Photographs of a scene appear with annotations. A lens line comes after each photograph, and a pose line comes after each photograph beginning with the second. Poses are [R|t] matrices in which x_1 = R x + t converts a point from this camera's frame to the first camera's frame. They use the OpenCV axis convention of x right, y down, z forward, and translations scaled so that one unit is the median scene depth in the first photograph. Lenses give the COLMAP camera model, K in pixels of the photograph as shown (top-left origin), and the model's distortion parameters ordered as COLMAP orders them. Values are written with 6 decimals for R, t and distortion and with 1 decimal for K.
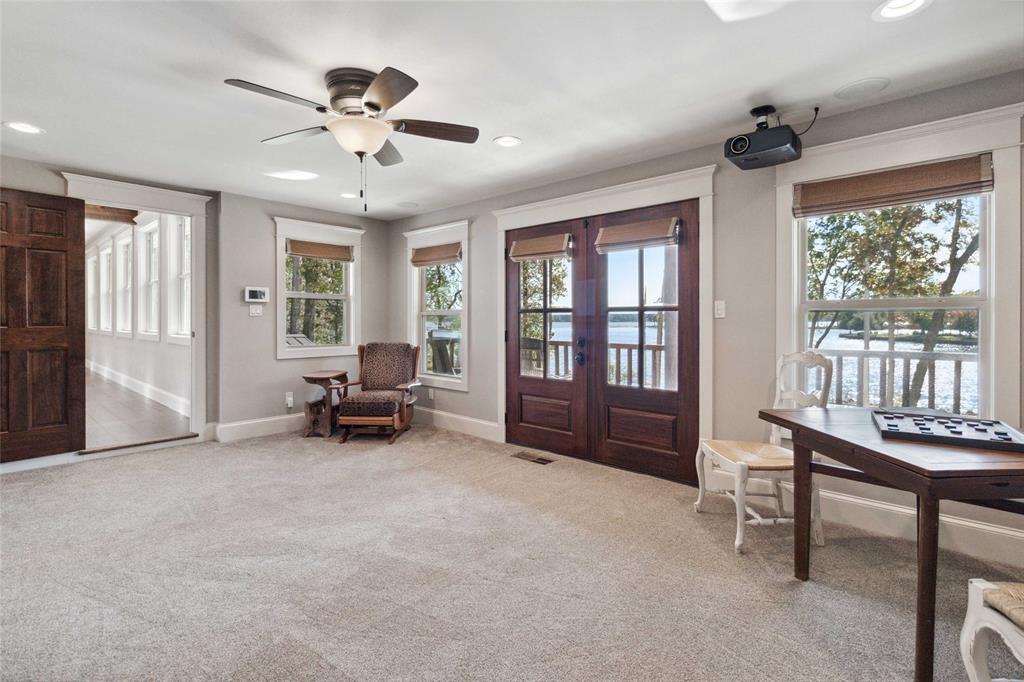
lens RADIAL K [[476.4, 0, 513.3], [0, 476.4, 322.9], [0, 0, 1]] dist [-0.000005, 0.000172]
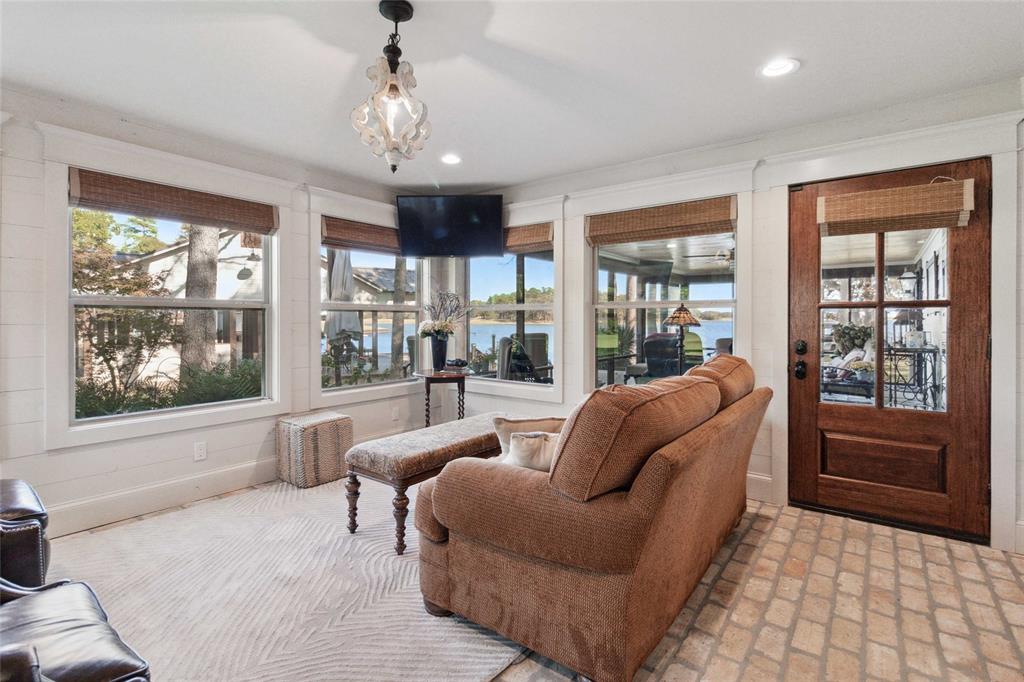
lens RADIAL K [[476.4, 0, 513.3], [0, 476.4, 322.9], [0, 0, 1]] dist [-0.000005, 0.000172]
pose [[0.997690, -0.004894, 0.067752, -0.460867], [0.004352, 0.999957, 0.008154, -0.007966], [-0.067789, -0.007840, 0.997669, 0.368923]]
